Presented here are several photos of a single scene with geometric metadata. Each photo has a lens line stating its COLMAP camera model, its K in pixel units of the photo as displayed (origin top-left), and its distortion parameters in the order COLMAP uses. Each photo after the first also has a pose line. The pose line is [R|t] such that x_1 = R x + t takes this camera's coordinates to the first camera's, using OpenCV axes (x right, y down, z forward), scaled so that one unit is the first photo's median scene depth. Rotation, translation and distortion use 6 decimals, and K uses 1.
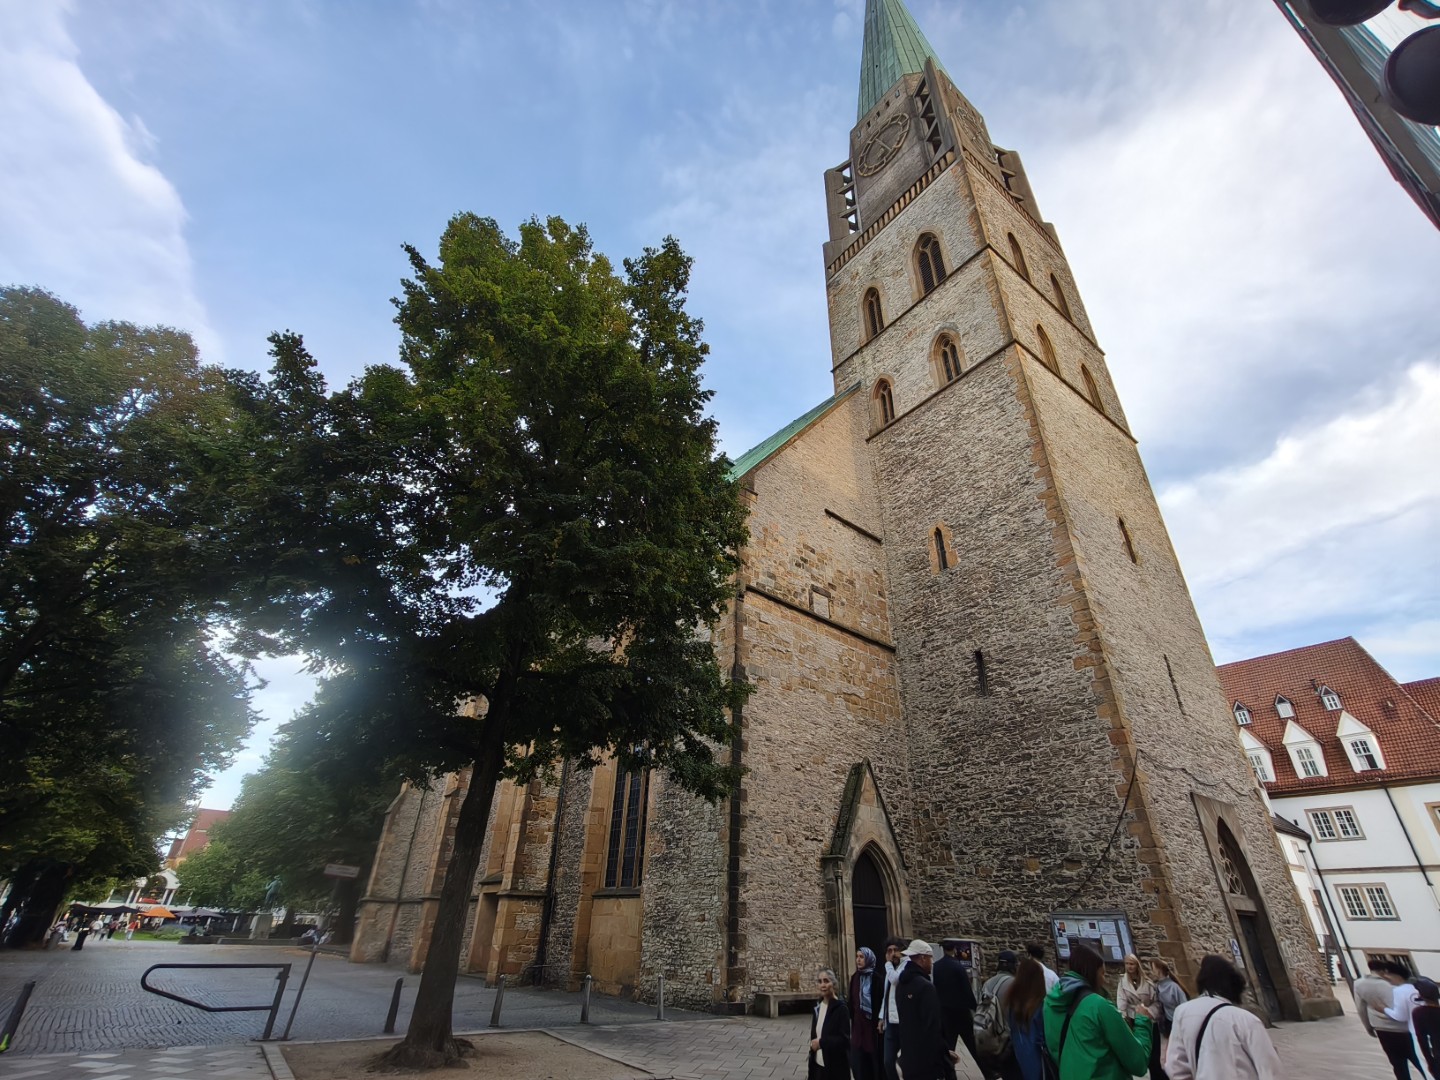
lens RADIAL K [[640.1, 0, 720.0], [0, 640.1, 540.0], [0, 0, 1]] dist [-0.004568, -0.001120]
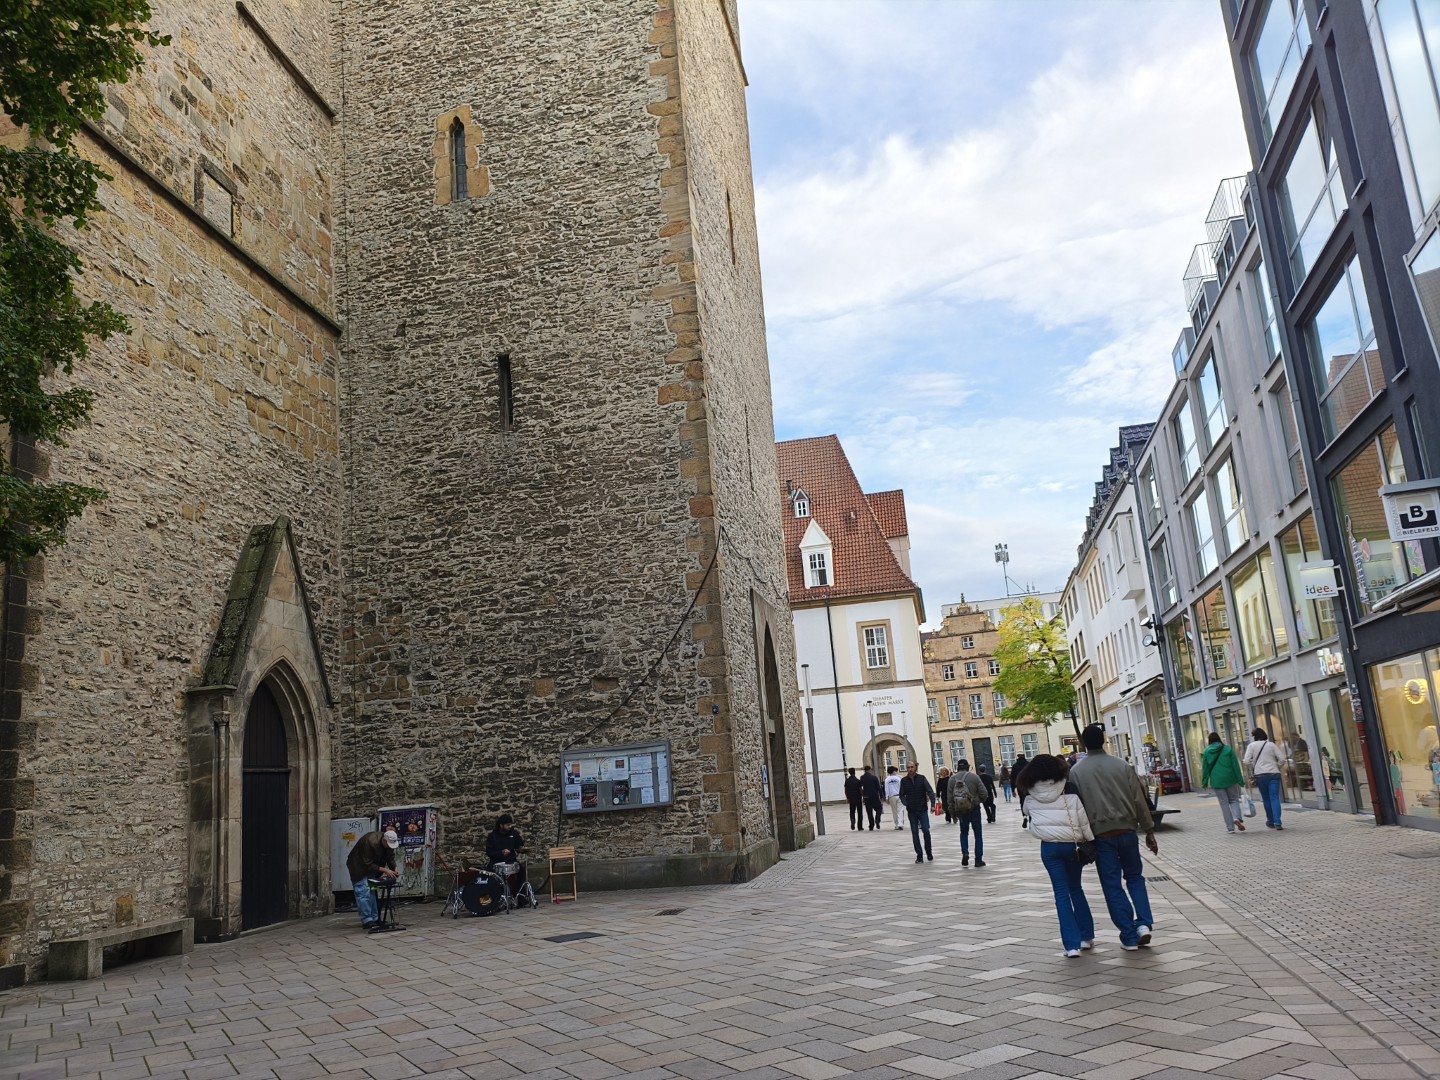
lens RADIAL K [[1083.1, 0, 720.0], [0, 1083.1, 540.0], [0, 0, 1]] dist [0.093346, -0.161457]
pose [[0.754798, 0.051920, 0.653899, -0.089415], [-0.248204, 0.945350, 0.211441, 0.084462], [-0.607186, -0.321896, 0.726435, 0.133091]]
